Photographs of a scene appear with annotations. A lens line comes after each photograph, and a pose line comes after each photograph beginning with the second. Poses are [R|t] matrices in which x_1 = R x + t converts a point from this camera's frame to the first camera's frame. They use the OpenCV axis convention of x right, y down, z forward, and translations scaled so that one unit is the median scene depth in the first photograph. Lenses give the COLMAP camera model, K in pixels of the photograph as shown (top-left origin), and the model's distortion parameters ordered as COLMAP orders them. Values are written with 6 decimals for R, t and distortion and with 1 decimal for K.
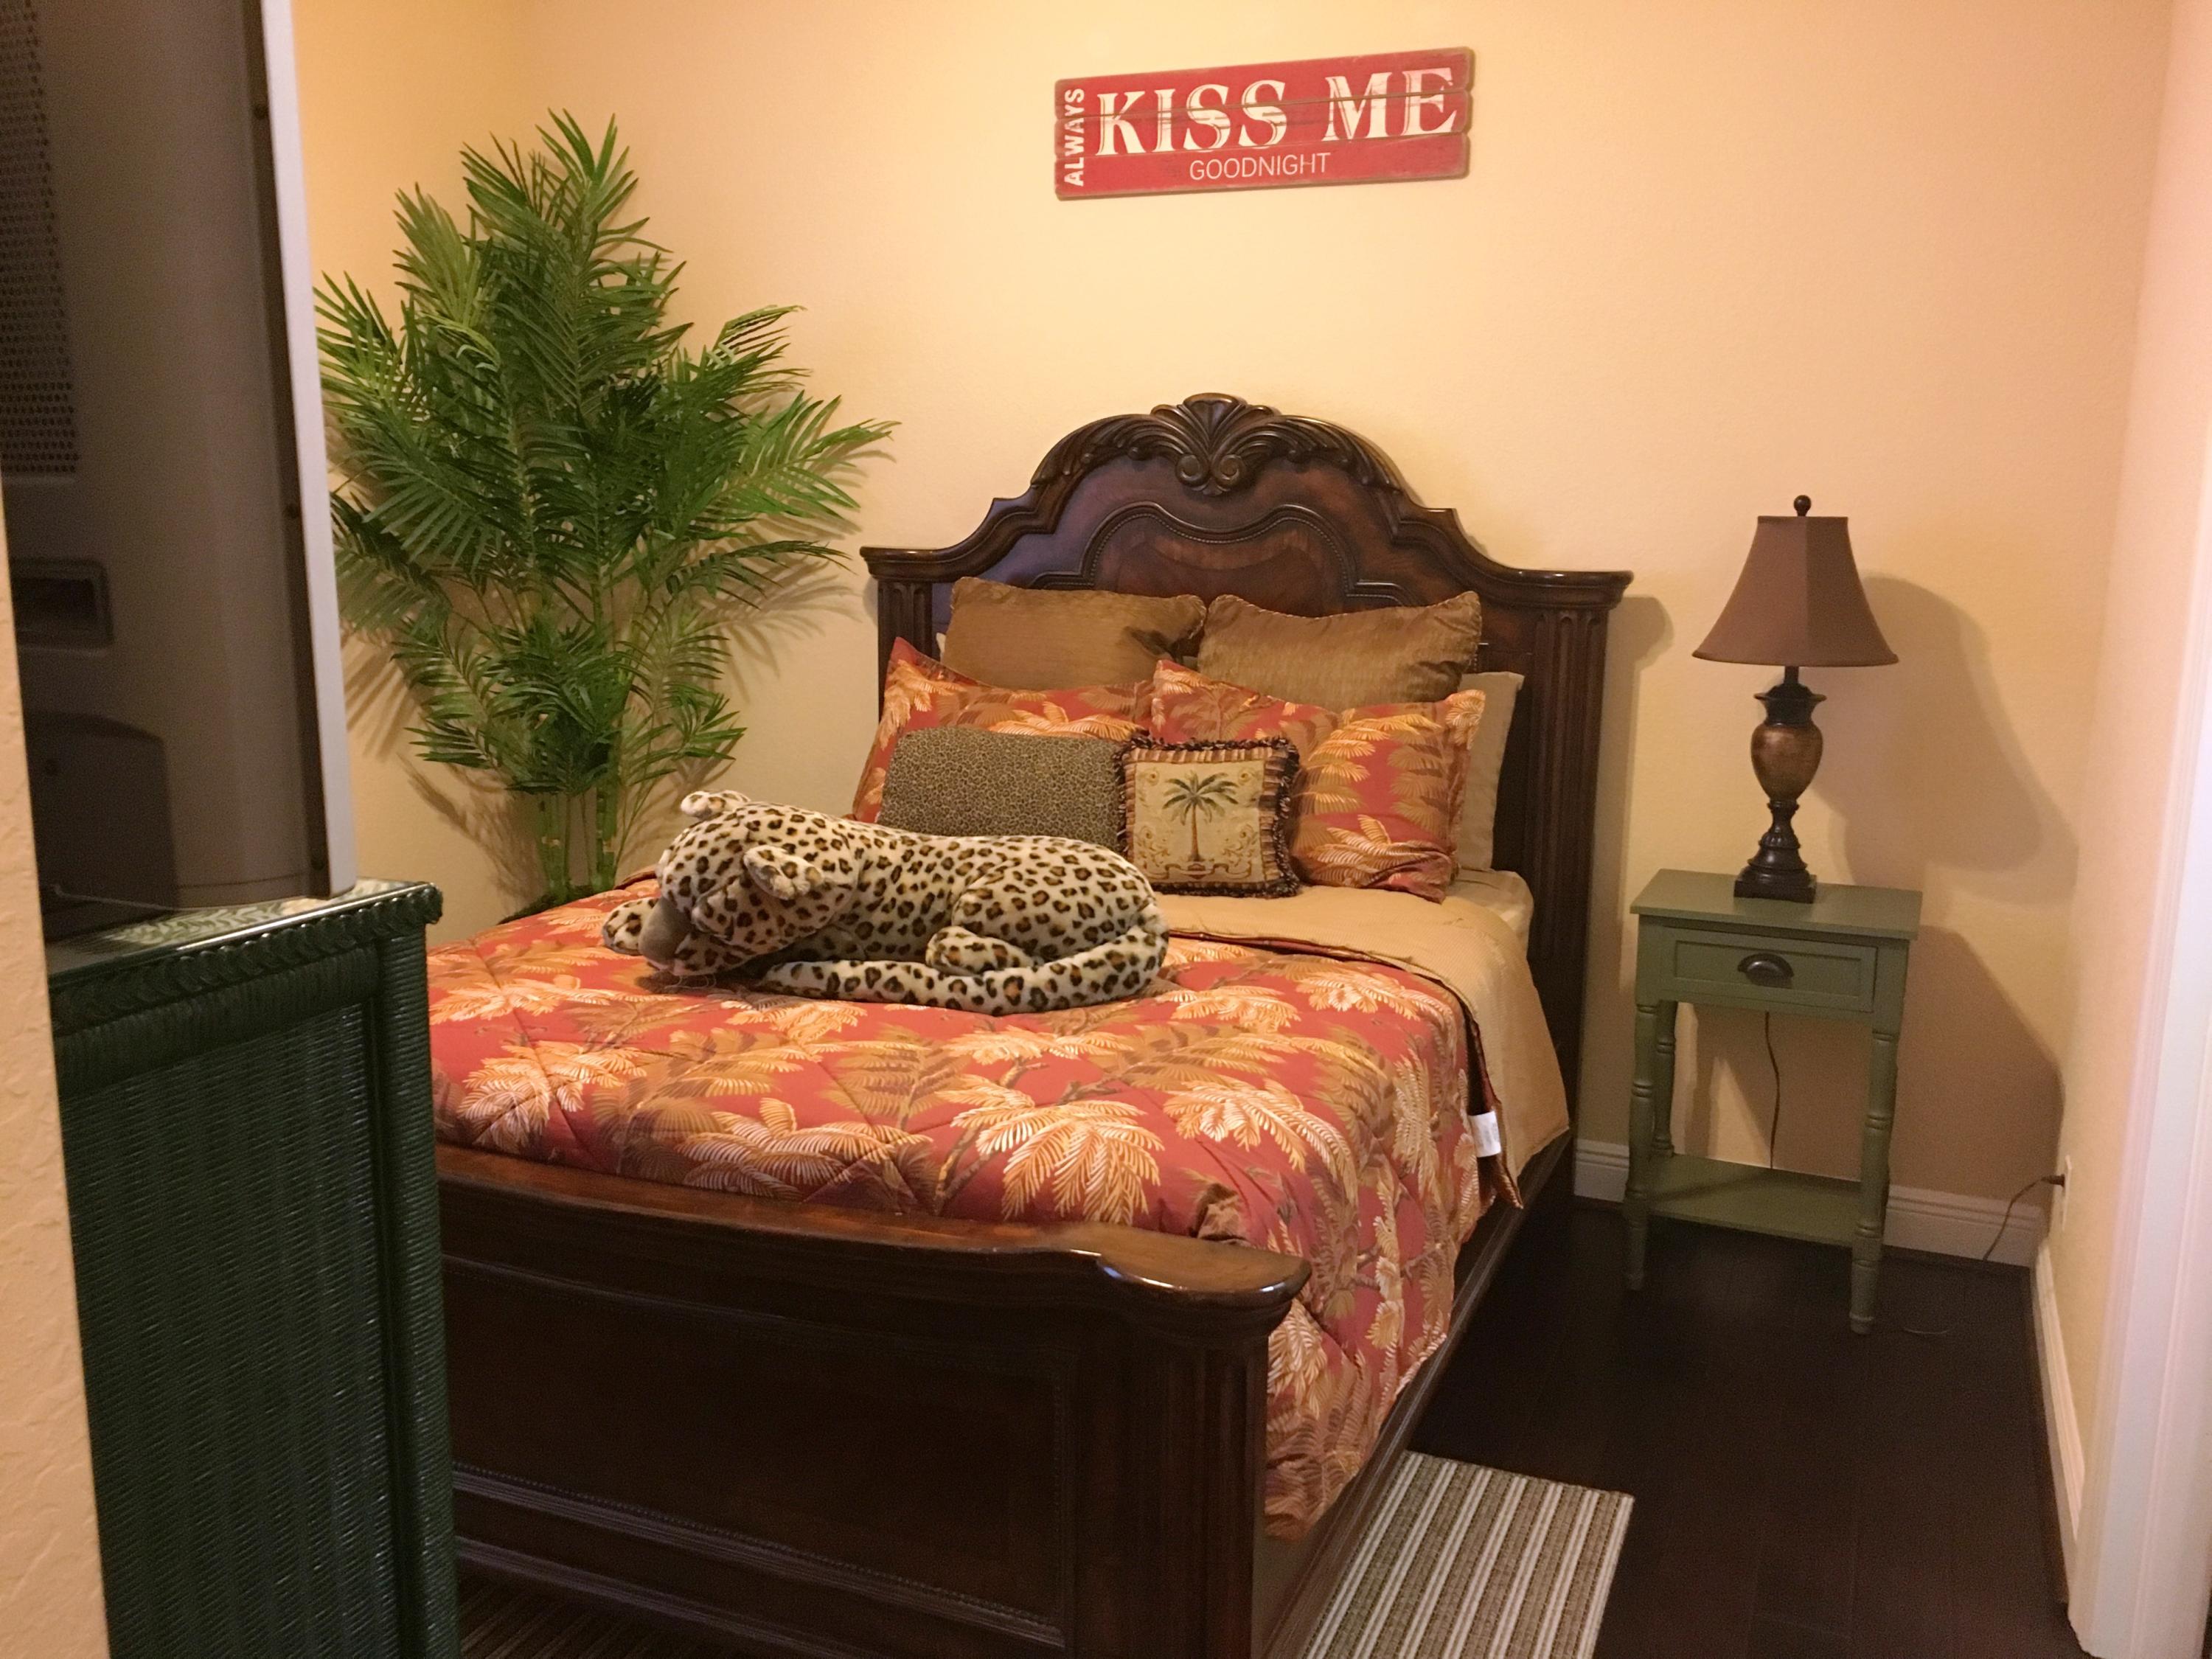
lens RADIAL K [[1864.4, 0, 1102.4], [0, 1864.4, 831.1], [0, 0, 1]] dist [0.067241, -0.071363]
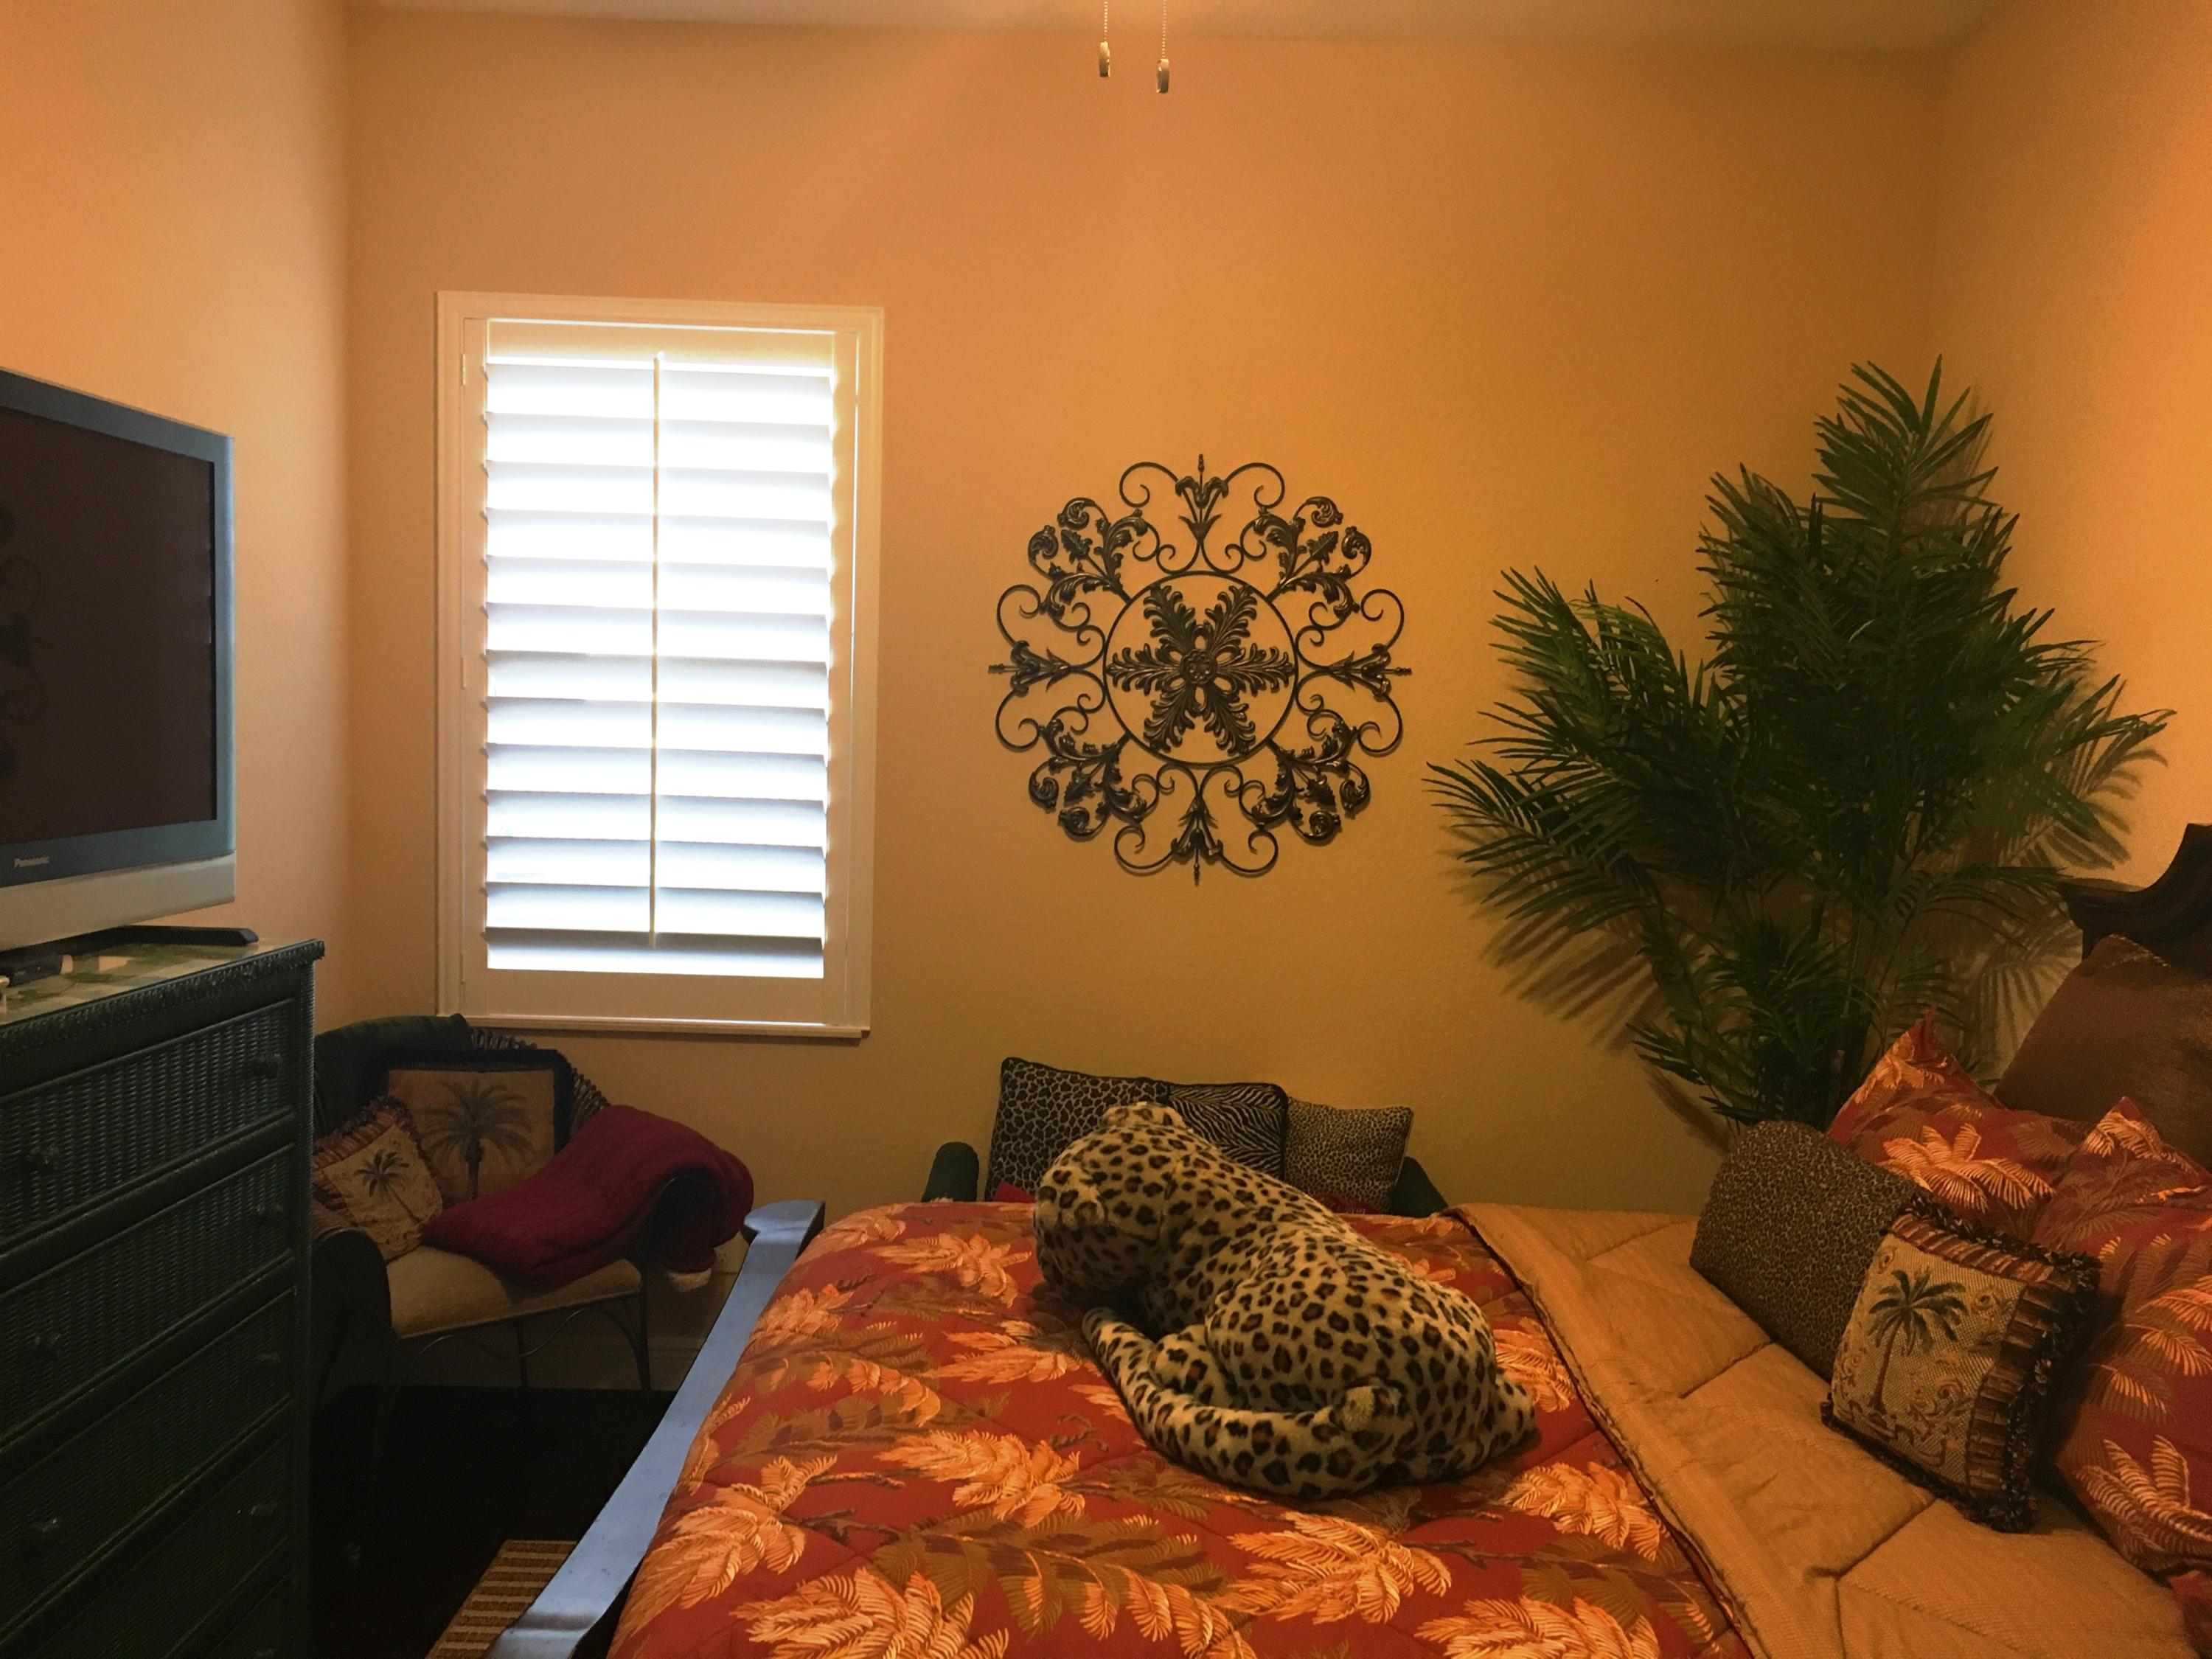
lens RADIAL K [[1864.4, 0, 1095.9], [0, 1864.4, 843.4], [0, 0, 1]] dist [0.067241, -0.071363]
pose [[0.392041, 0.072999, -0.917047, 0.624851], [-0.198336, 0.980111, -0.006770, -0.137692], [0.898313, 0.184537, 0.398722, 0.589329]]
